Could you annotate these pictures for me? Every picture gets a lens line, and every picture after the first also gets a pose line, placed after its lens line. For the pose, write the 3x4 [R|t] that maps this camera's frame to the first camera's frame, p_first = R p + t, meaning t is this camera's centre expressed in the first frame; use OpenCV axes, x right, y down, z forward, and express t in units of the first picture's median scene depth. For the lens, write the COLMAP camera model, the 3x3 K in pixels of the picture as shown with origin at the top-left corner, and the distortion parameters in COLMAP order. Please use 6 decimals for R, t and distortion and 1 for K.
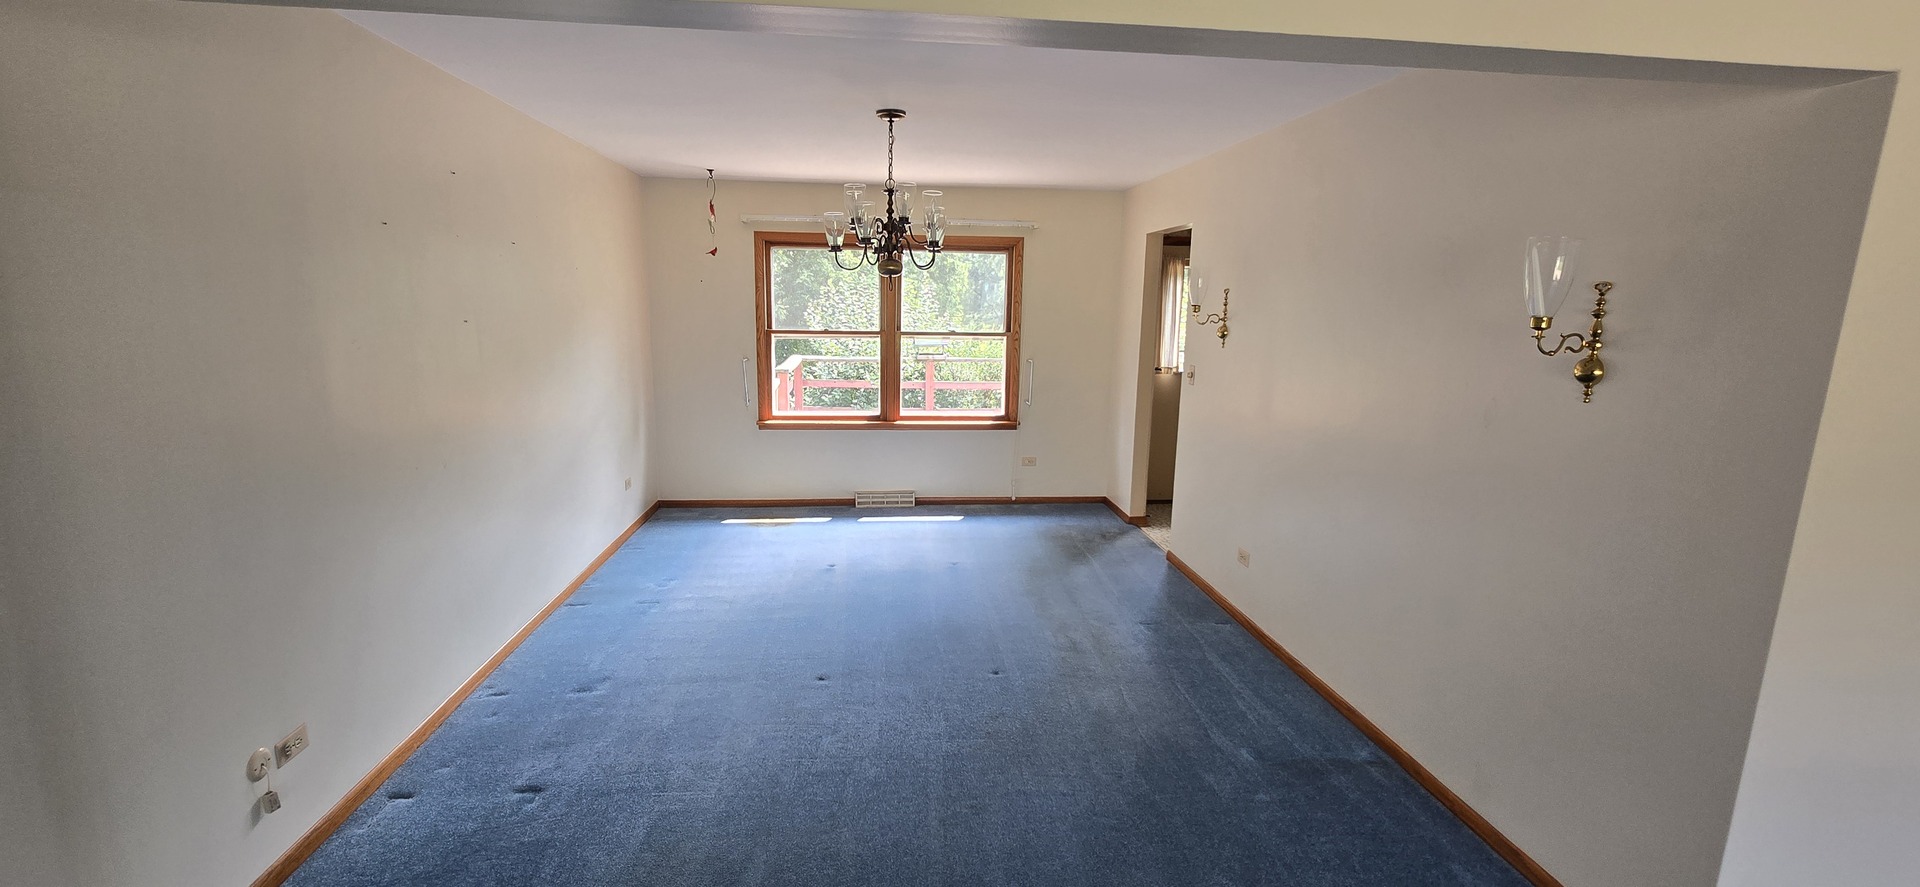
lens RADIAL K [[787.0, 0, 952.0], [0, 787.0, 439.8], [0, 0, 1]] dist [-0.002156, 0.000007]
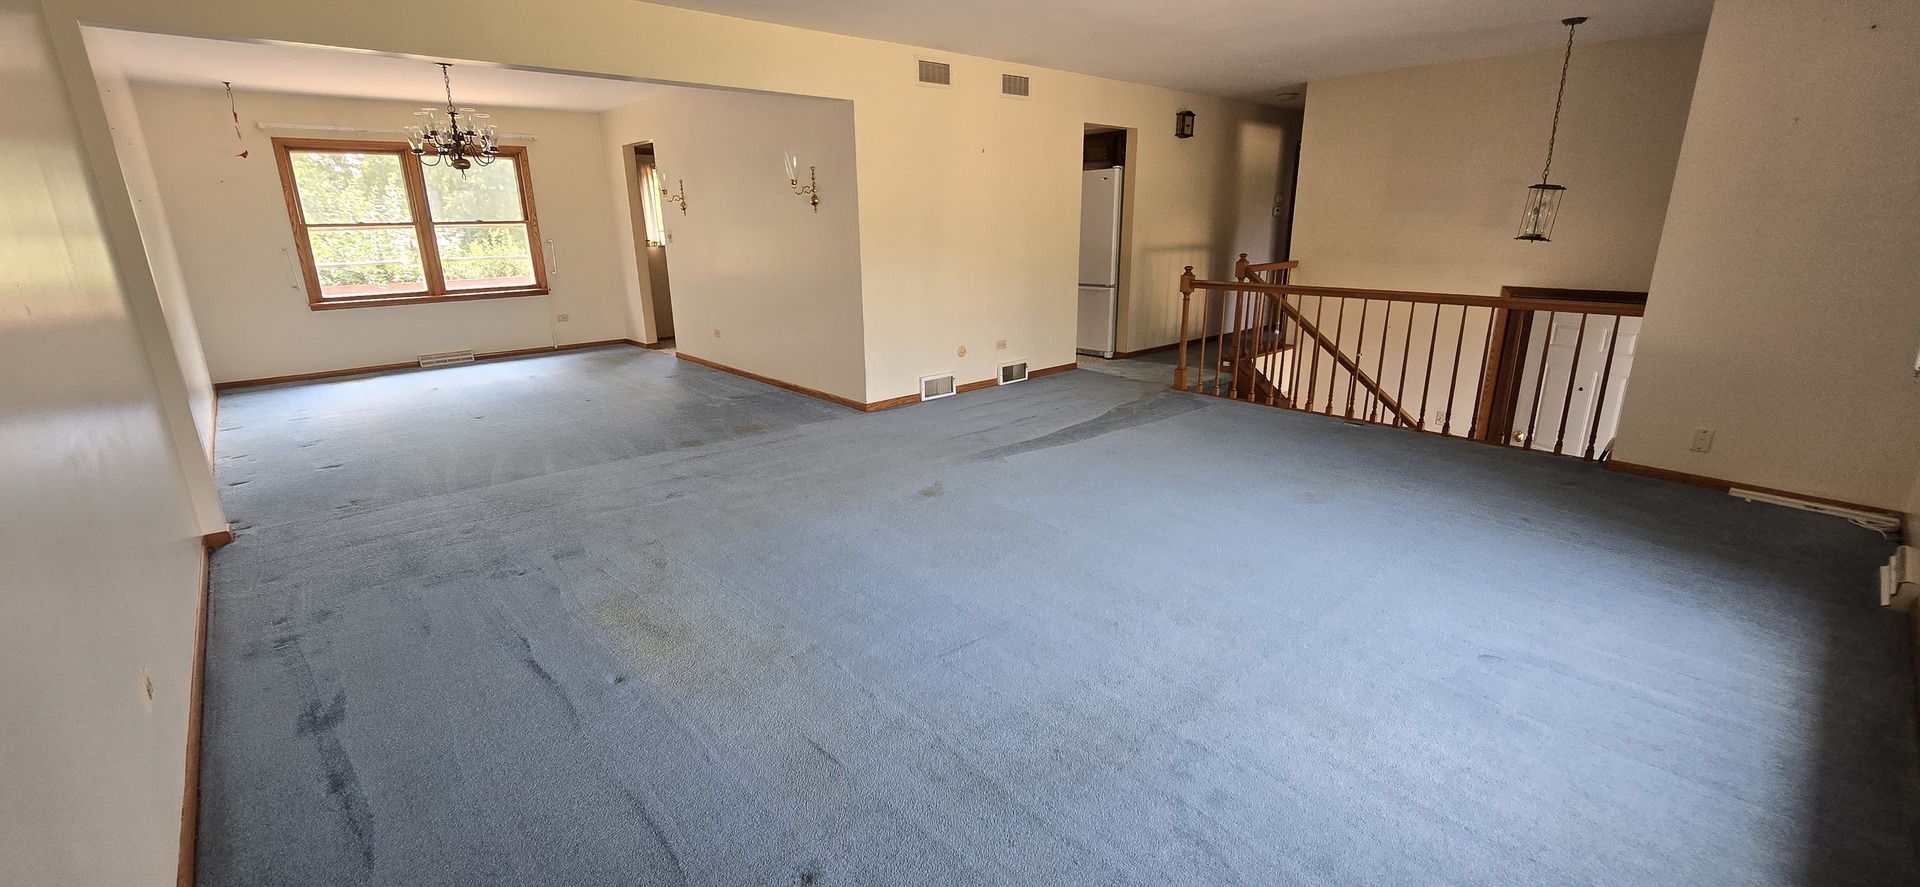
lens RADIAL K [[787.0, 0, 954.8], [0, 787.0, 449.7], [0, 0, 1]] dist [-0.002156, 0.000007]
pose [[0.807504, -0.196107, 0.556308, -0.168709], [0.133051, 0.979367, 0.152113, 0.145640], [-0.574660, -0.048815, 0.816935, -0.550300]]
